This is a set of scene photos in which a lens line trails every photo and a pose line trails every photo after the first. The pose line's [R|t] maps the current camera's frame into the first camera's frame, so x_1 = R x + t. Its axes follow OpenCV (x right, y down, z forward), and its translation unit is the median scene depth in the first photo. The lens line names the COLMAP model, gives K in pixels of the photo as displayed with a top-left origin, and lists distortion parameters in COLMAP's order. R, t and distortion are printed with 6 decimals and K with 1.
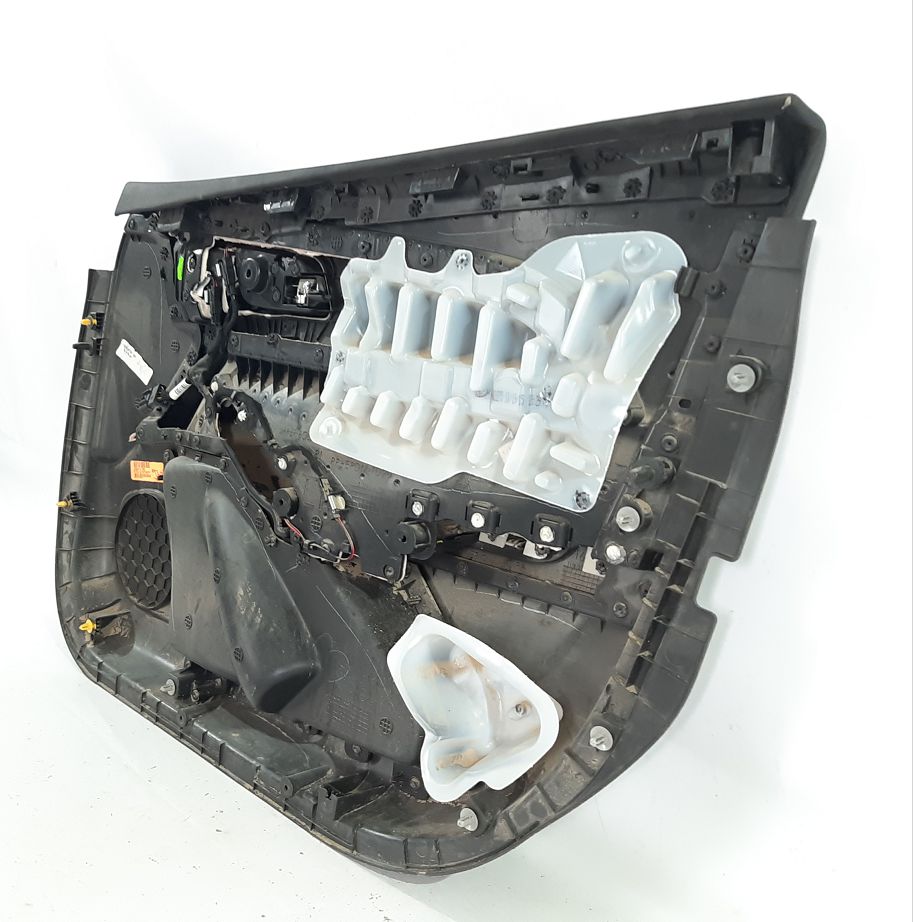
lens RADIAL K [[858.0, 0, 456.5], [0, 858.0, 461.0], [0, 0, 1]] dist [-0.003053, -0.000237]
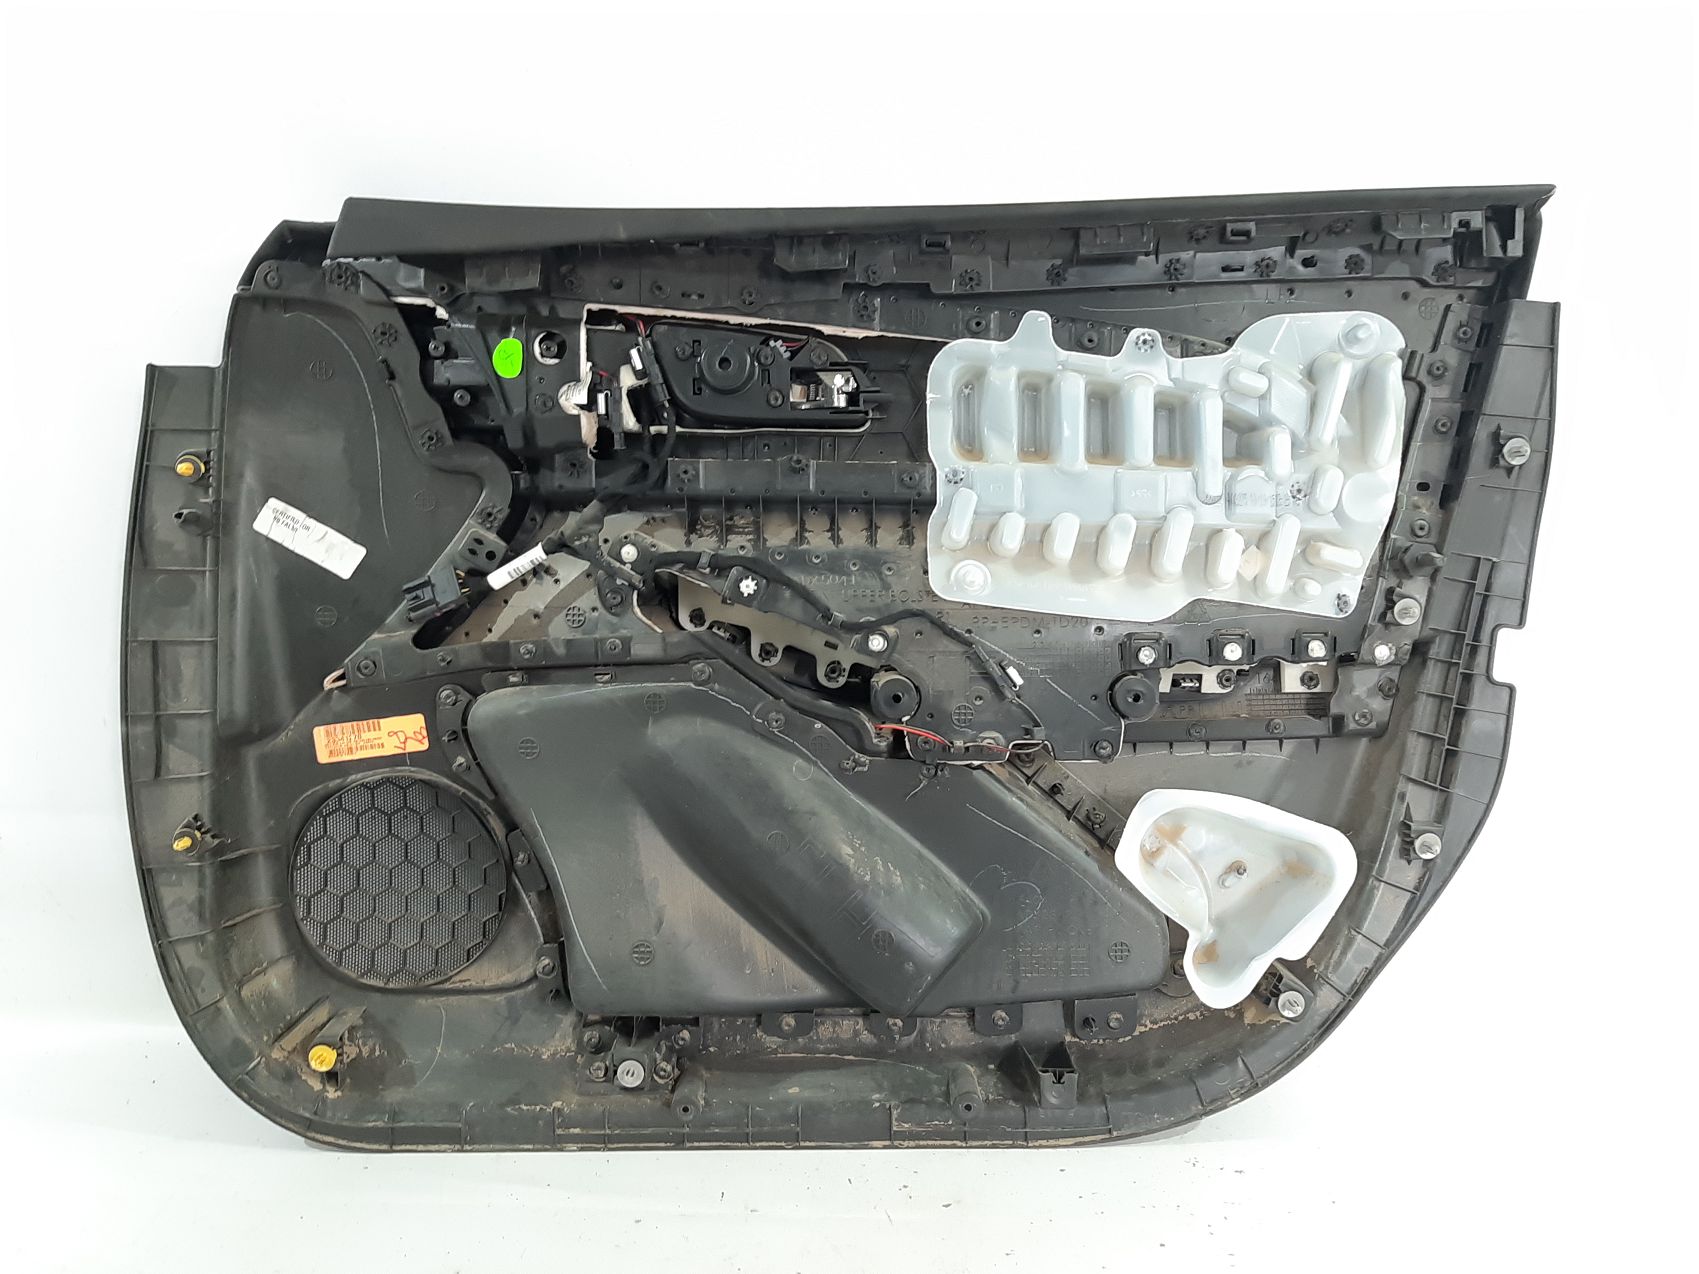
lens RADIAL K [[1131.1, 0, 850.3], [0, 1131.1, 629.8], [0, 0, 1]] dist [0.003008, -0.000345]
pose [[0.730725, -0.143402, 0.667440, -0.891577], [0.161801, 0.986211, 0.034748, -0.045617], [-0.663220, 0.082602, 0.743852, 0.391801]]
